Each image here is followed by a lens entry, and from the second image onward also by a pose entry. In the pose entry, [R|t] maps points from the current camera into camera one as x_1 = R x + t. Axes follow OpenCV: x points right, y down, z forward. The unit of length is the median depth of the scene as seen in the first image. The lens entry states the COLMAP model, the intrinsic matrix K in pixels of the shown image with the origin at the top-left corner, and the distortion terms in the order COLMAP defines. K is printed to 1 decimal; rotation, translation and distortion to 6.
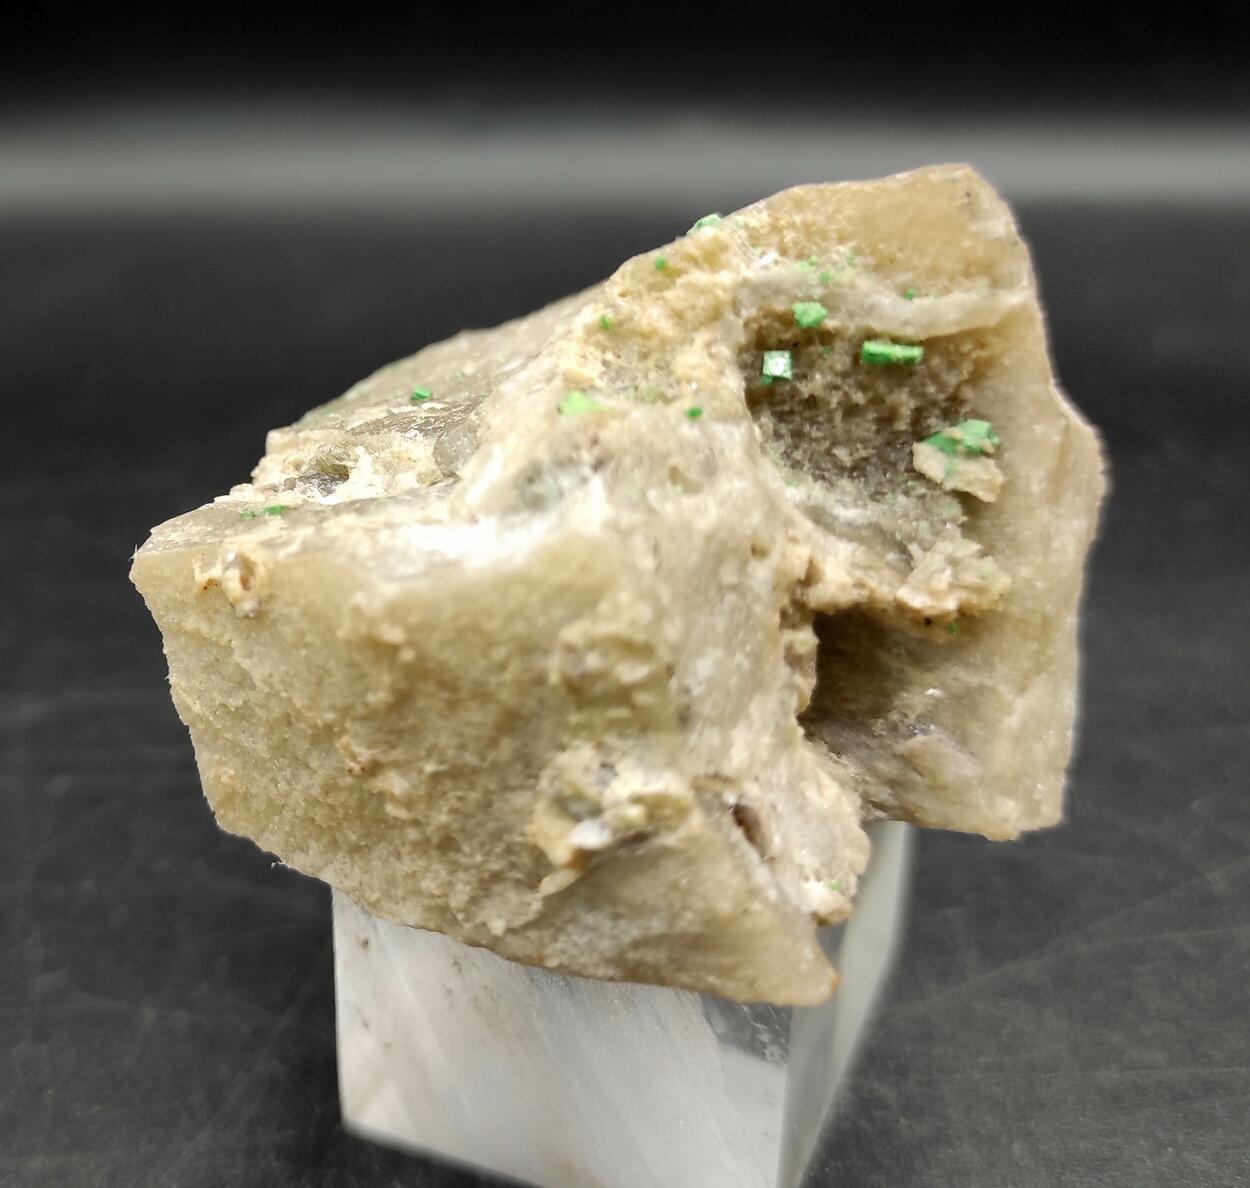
lens RADIAL K [[1386.0, 0, 625.2], [0, 1386.0, 593.7], [0, 0, 1]] dist [-0.008672, 0.000000]
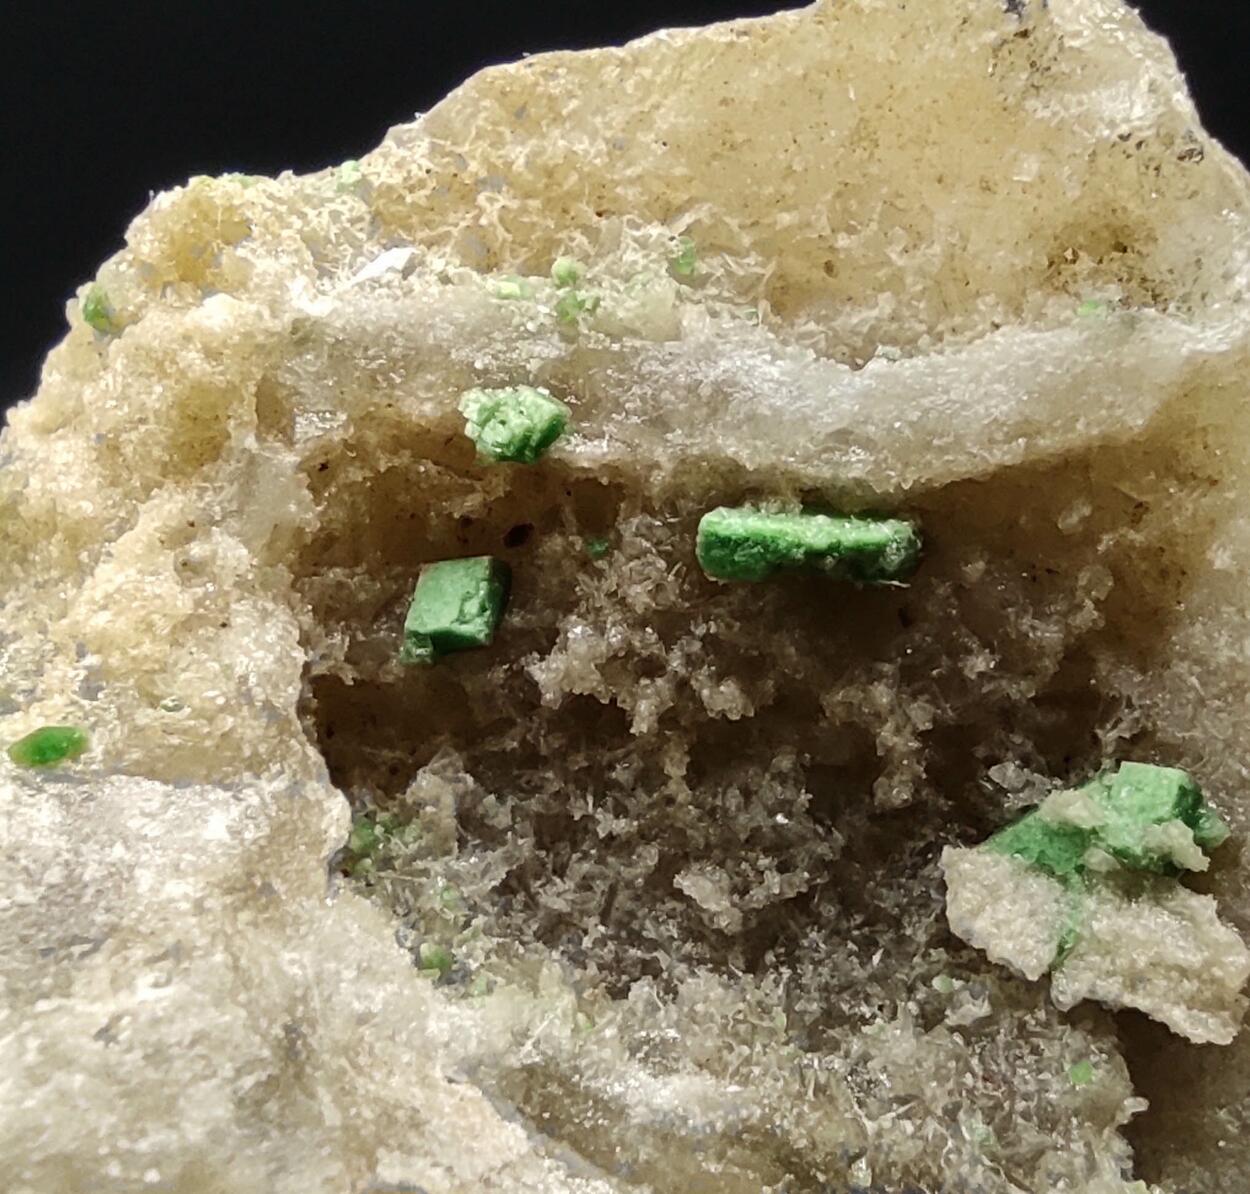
lens RADIAL K [[2539.3, 0, 624.9], [0, 2539.3, 597.8], [0, 0, 1]] dist [0.130868, 0.000000]
pose [[0.990757, -0.041127, -0.129263, 0.220010], [0.008445, 0.969782, -0.243828, -0.028386], [0.135384, 0.240483, 0.961165, 0.463570]]
